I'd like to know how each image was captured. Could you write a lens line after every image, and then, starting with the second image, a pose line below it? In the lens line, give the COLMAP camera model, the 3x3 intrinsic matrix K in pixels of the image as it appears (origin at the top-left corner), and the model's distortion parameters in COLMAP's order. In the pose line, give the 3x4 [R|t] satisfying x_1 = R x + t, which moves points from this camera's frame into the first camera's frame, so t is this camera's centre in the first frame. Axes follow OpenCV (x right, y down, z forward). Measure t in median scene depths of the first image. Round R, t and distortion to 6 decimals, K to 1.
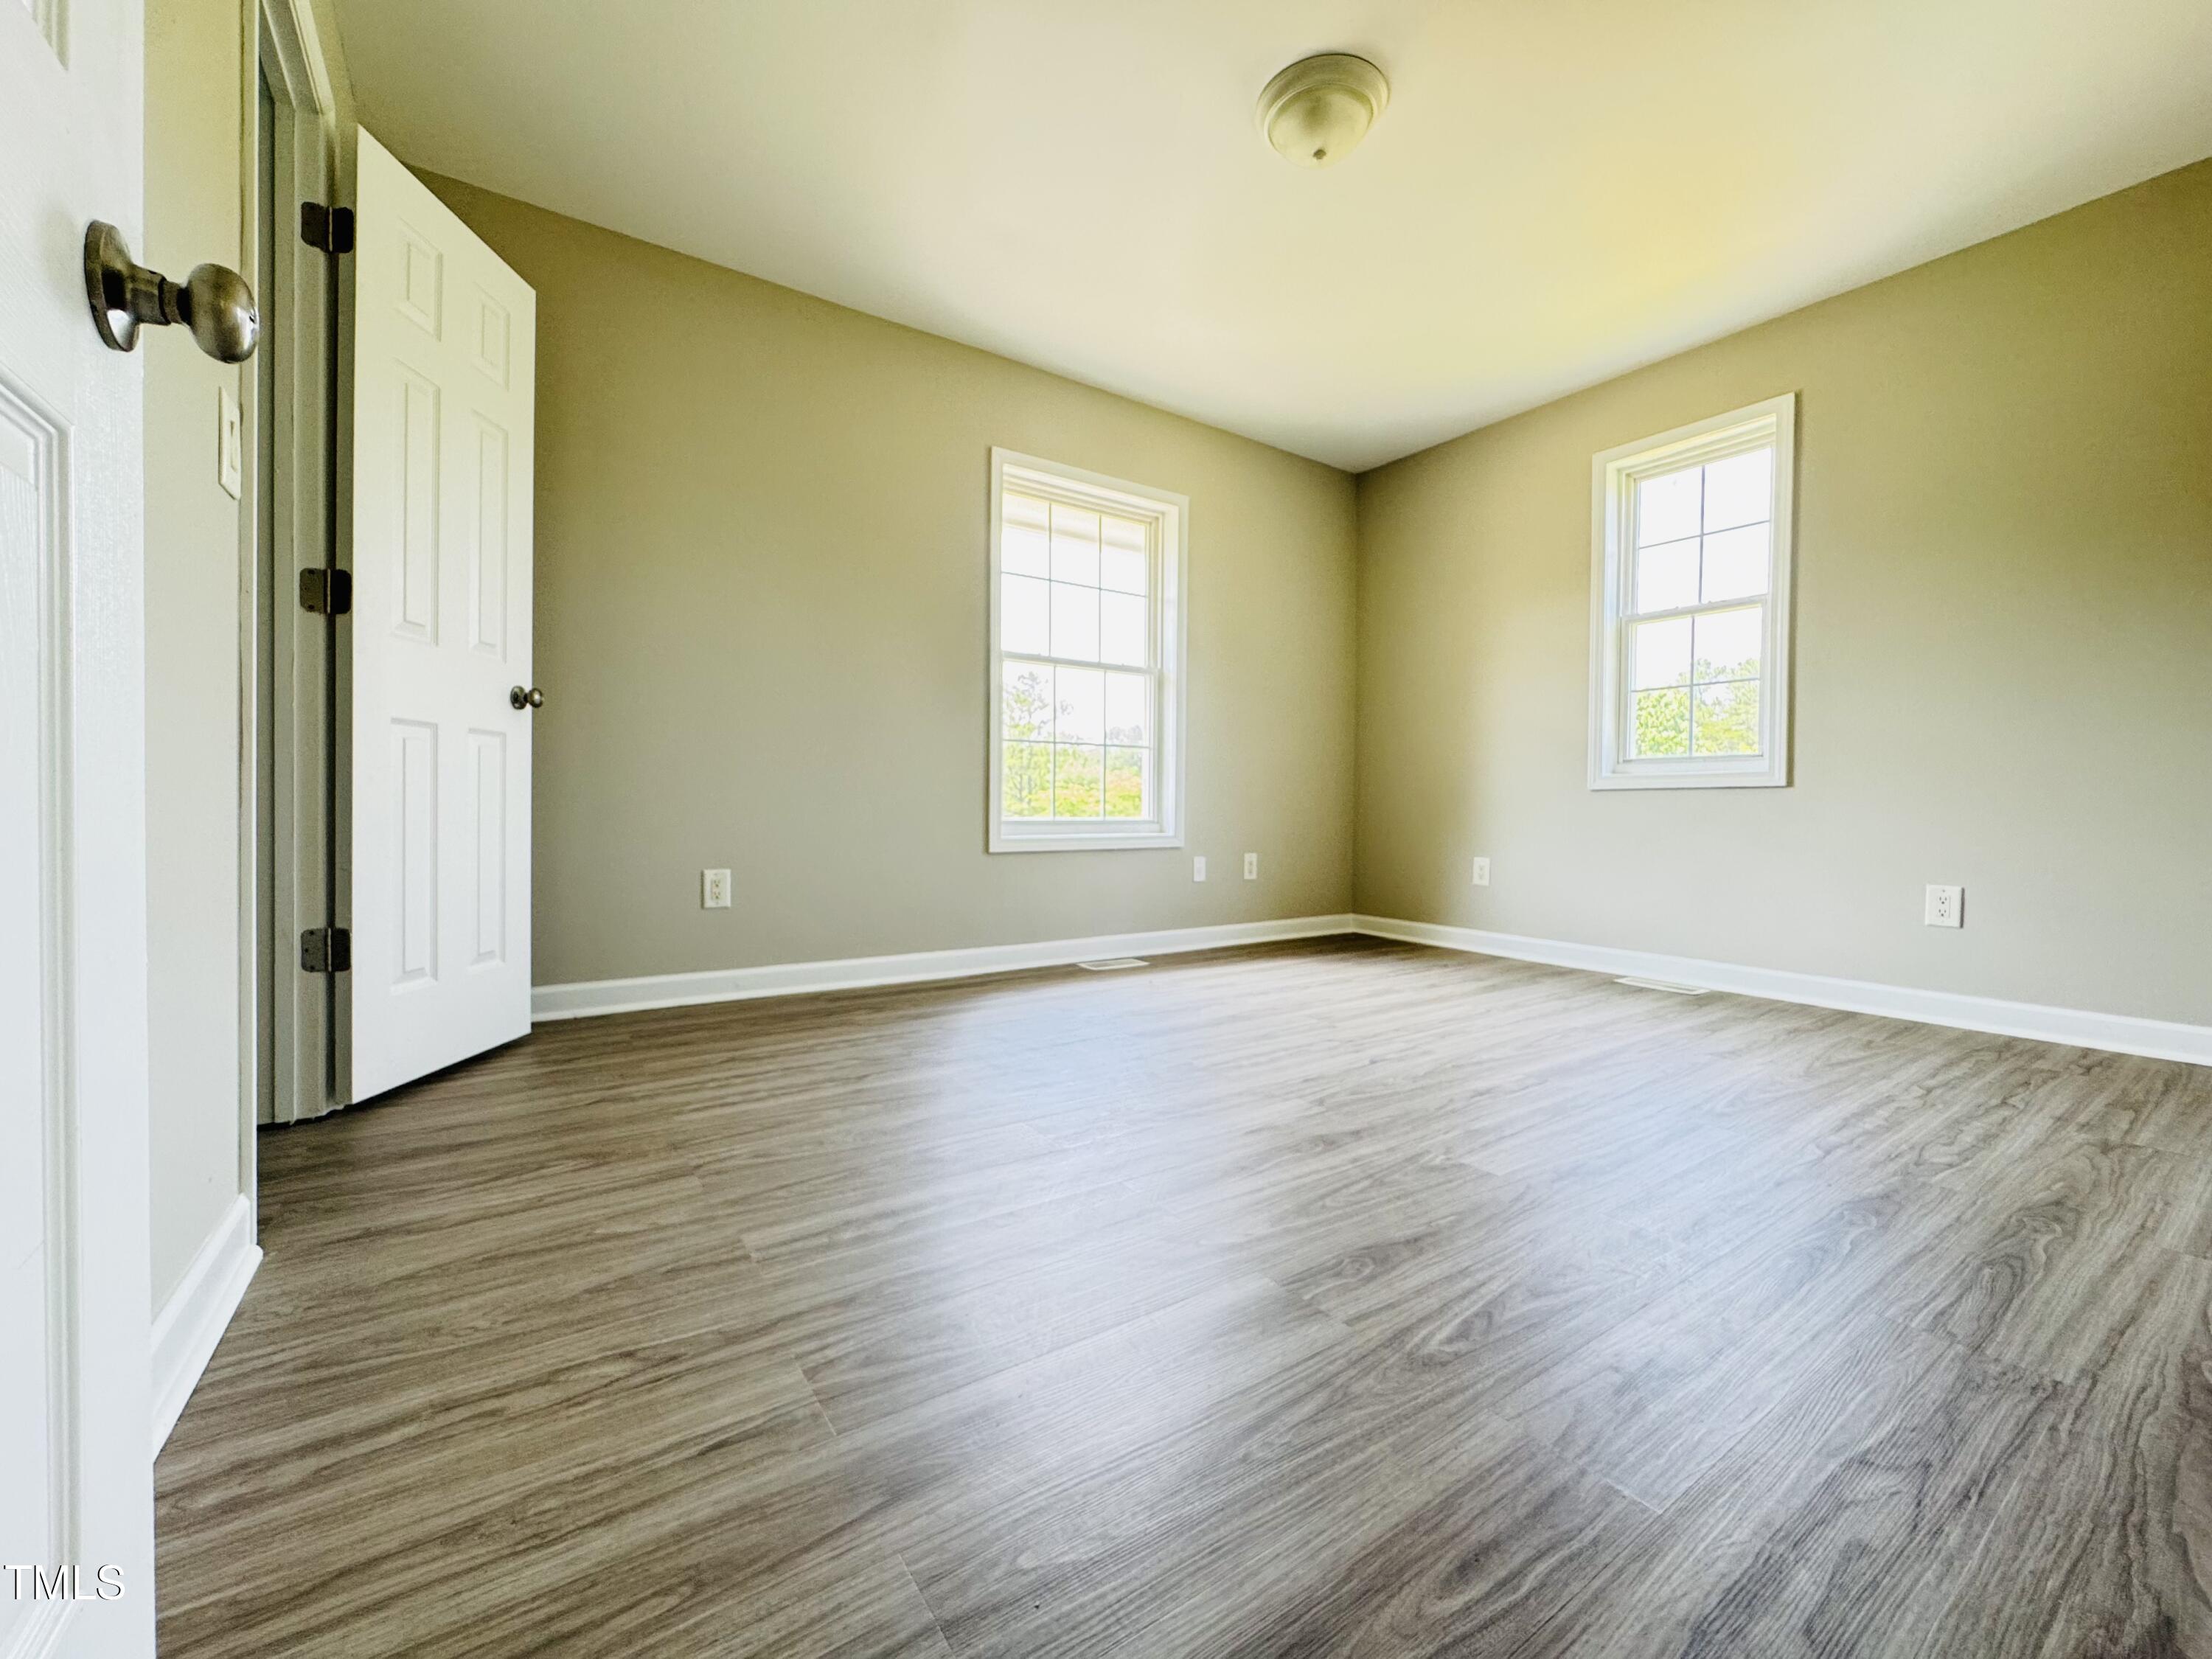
lens RADIAL K [[885.7, 0, 1103.9], [0, 885.7, 824.4], [0, 0, 1]] dist [-0.003552, 0.000603]
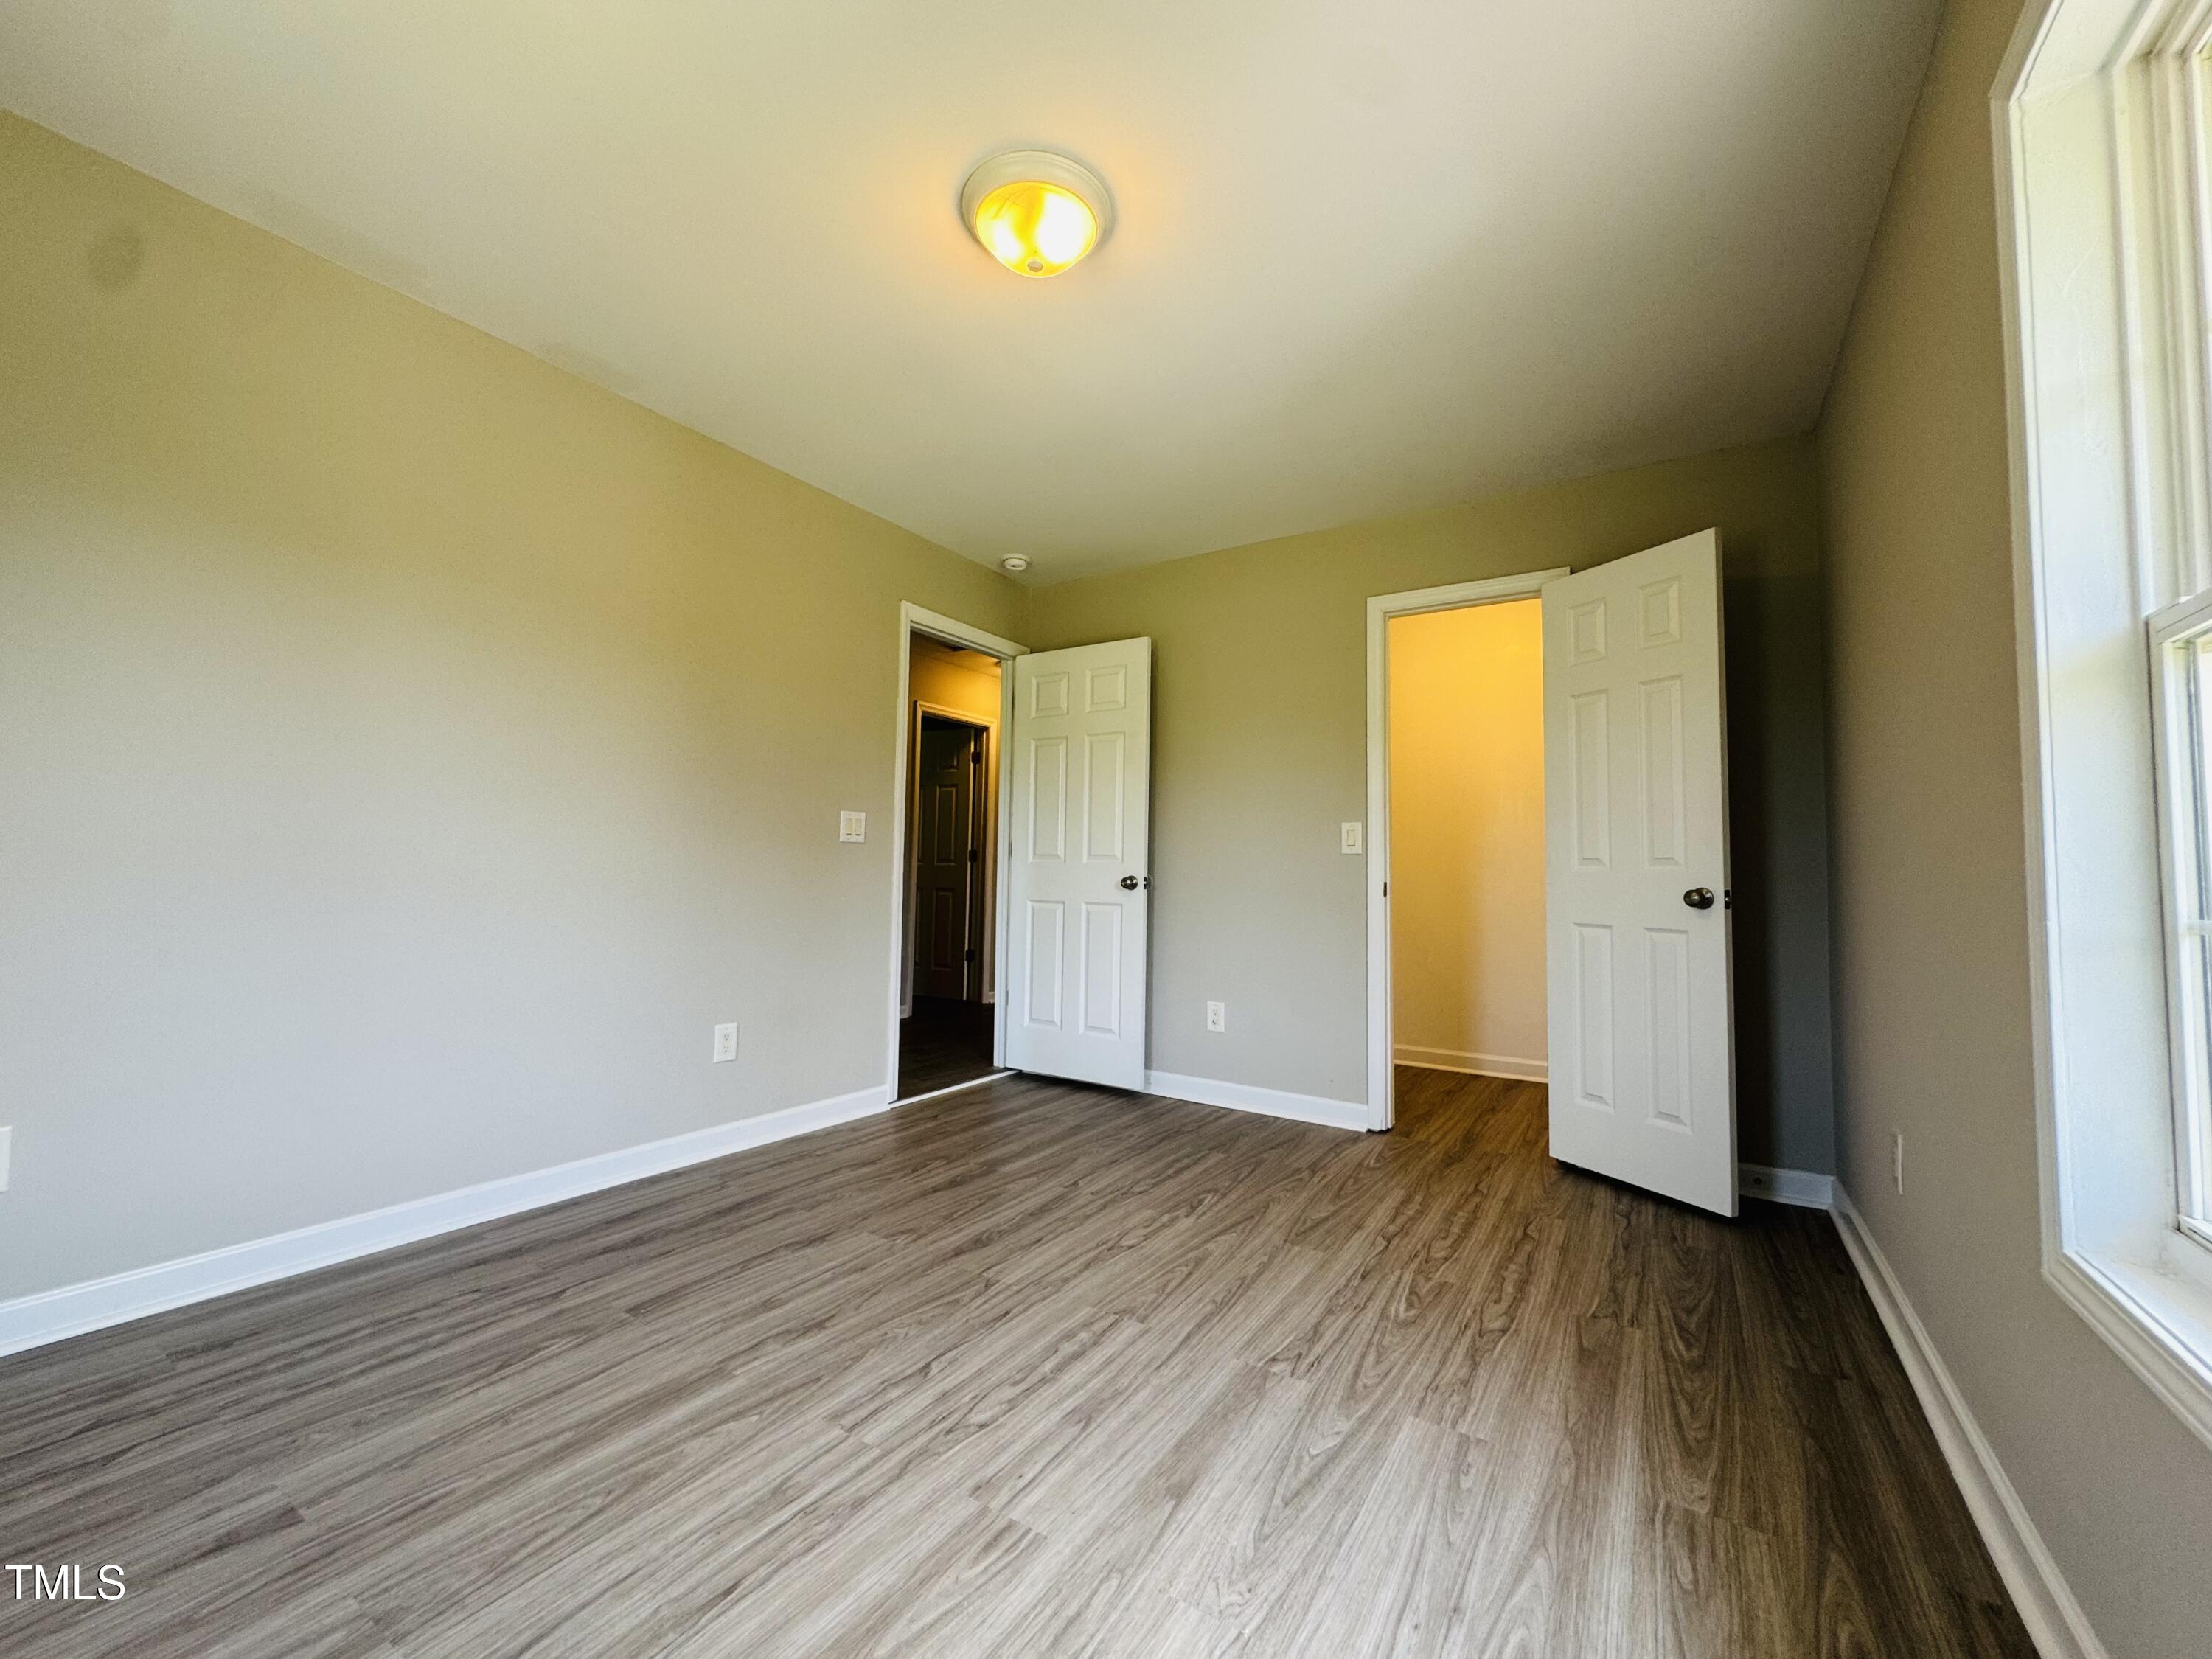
lens RADIAL K [[885.7, 0, 1096.4], [0, 885.7, 820.1], [0, 0, 1]] dist [-0.003552, 0.000603]
pose [[-0.922588, -0.050777, -0.382430, 0.558859], [-0.034127, 0.998156, -0.050201, -0.186551], [0.384273, -0.033263, -0.922620, 2.048701]]
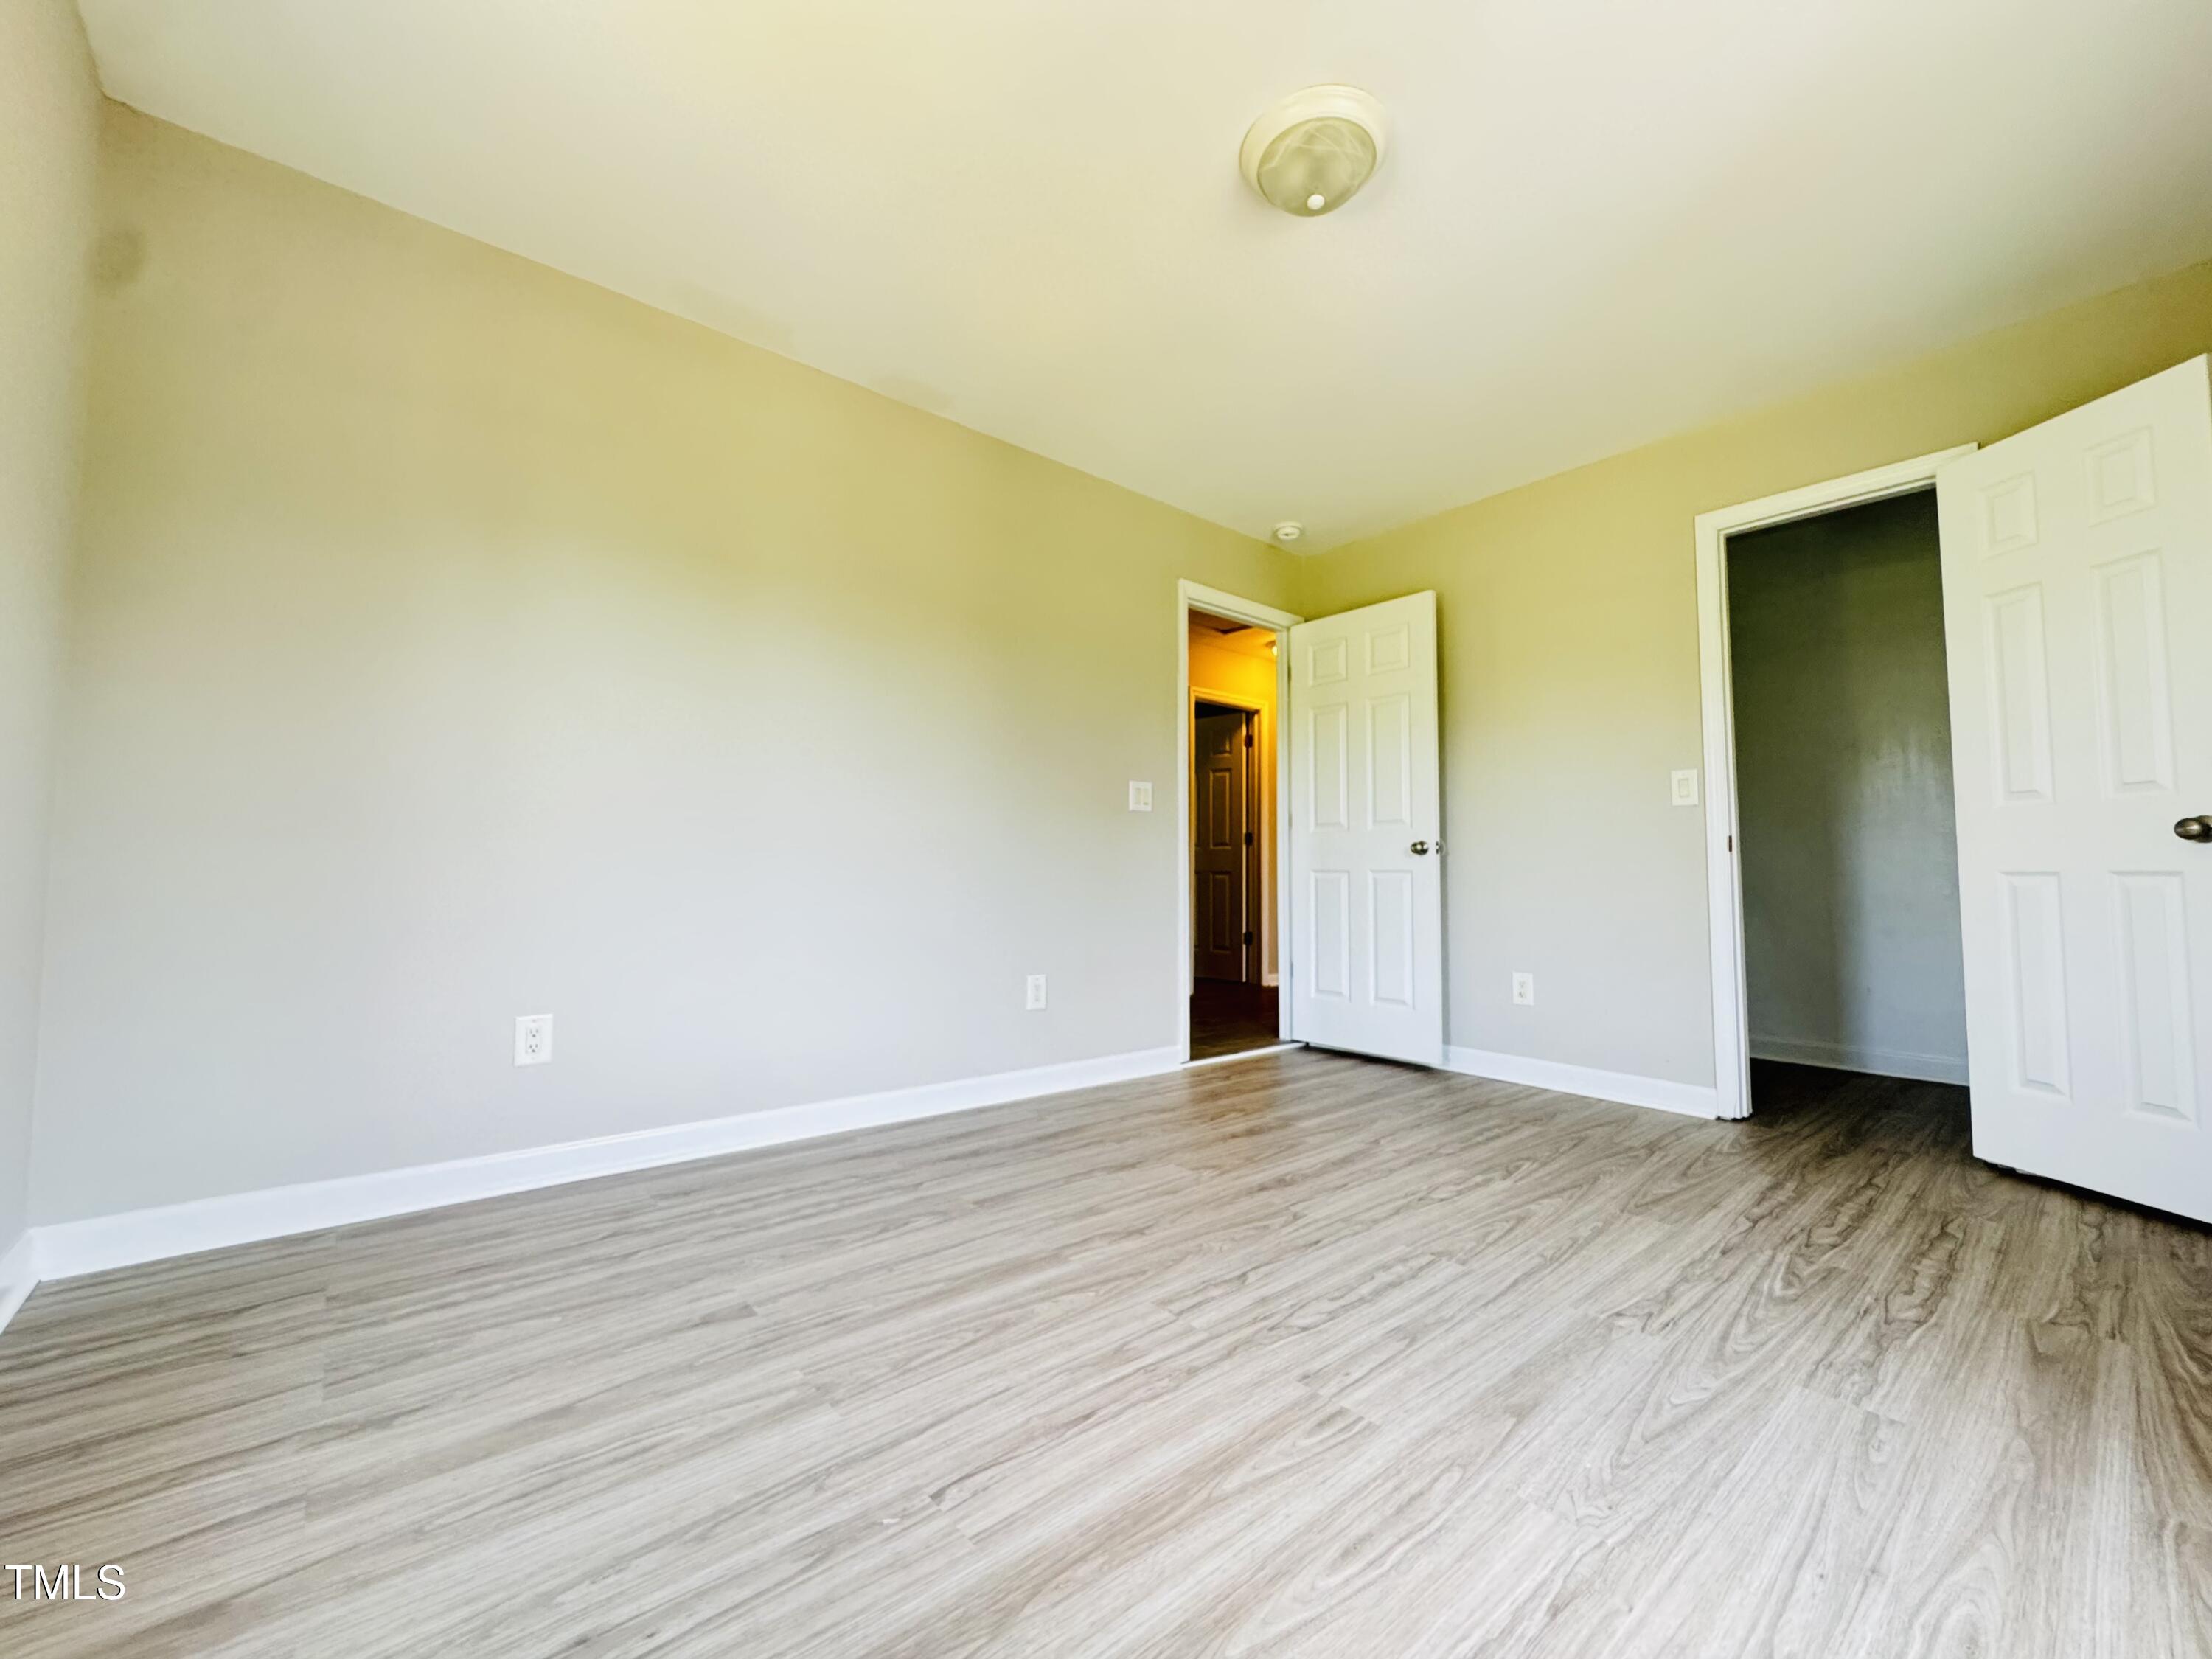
lens RADIAL K [[885.7, 0, 1100.8], [0, 885.7, 823.5], [0, 0, 1]] dist [-0.003552, 0.000603]
pose [[-0.994711, -0.022484, -0.100226, 0.599363], [-0.018137, 0.998864, -0.044071, -0.106241], [0.101103, -0.042020, -0.993988, 2.067627]]
